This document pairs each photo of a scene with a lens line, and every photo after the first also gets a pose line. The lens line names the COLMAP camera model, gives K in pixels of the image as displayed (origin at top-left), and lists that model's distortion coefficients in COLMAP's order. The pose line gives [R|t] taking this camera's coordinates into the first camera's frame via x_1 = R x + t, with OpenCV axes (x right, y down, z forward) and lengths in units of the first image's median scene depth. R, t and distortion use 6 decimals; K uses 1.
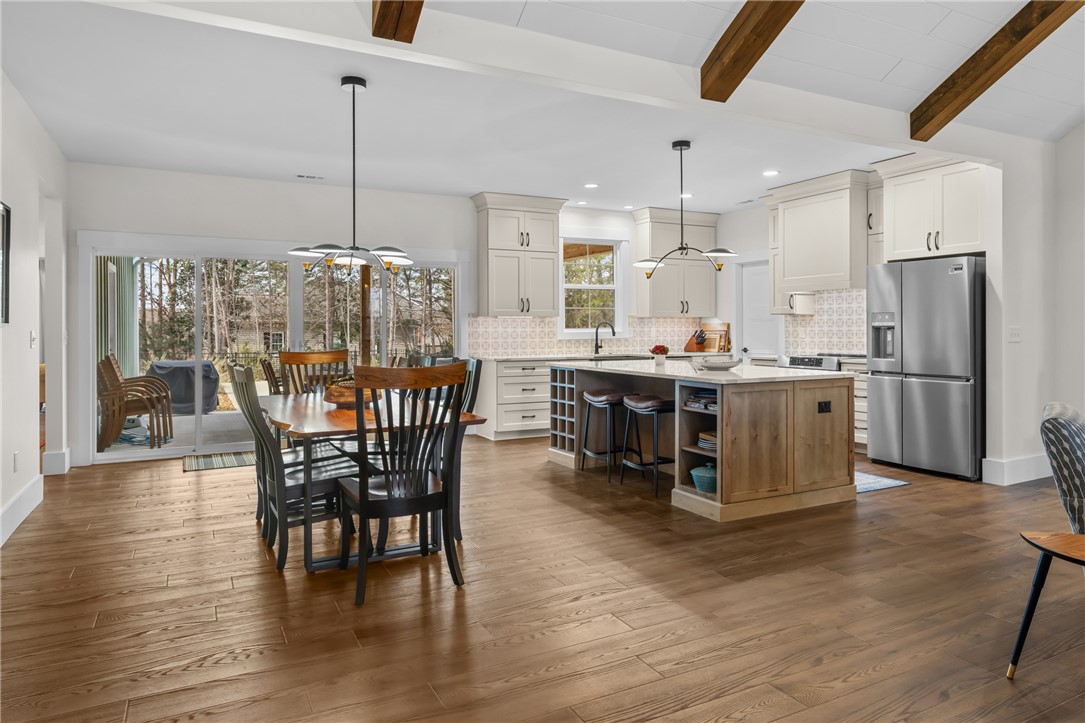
lens RADIAL K [[681.9, 0, 552.1], [0, 681.9, 327.3], [0, 0, 1]] dist [0.004519, 0.002663]
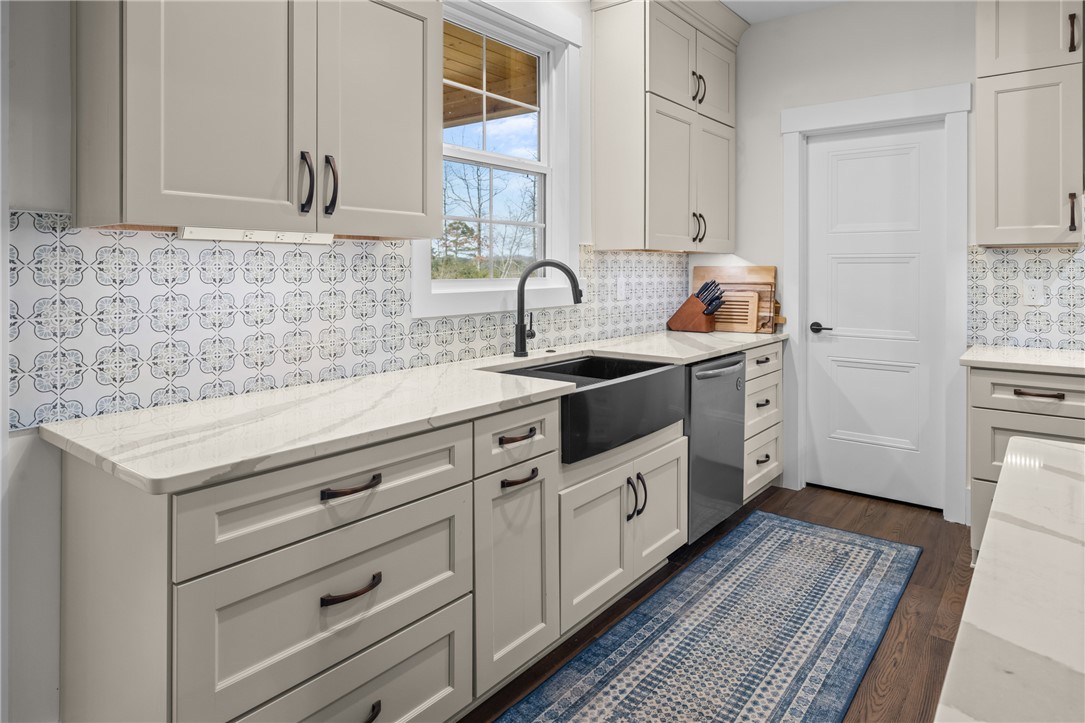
lens RADIAL K [[651.1, 0, 543.3], [0, 651.1, 268.3], [0, 0, 1]] dist [-0.000893, -0.000735]
pose [[0.915964, 0.006099, 0.401215, -0.059236], [-0.005836, 0.999981, -0.001878, -0.004099], [-0.401219, -0.000621, 0.915982, 0.788368]]
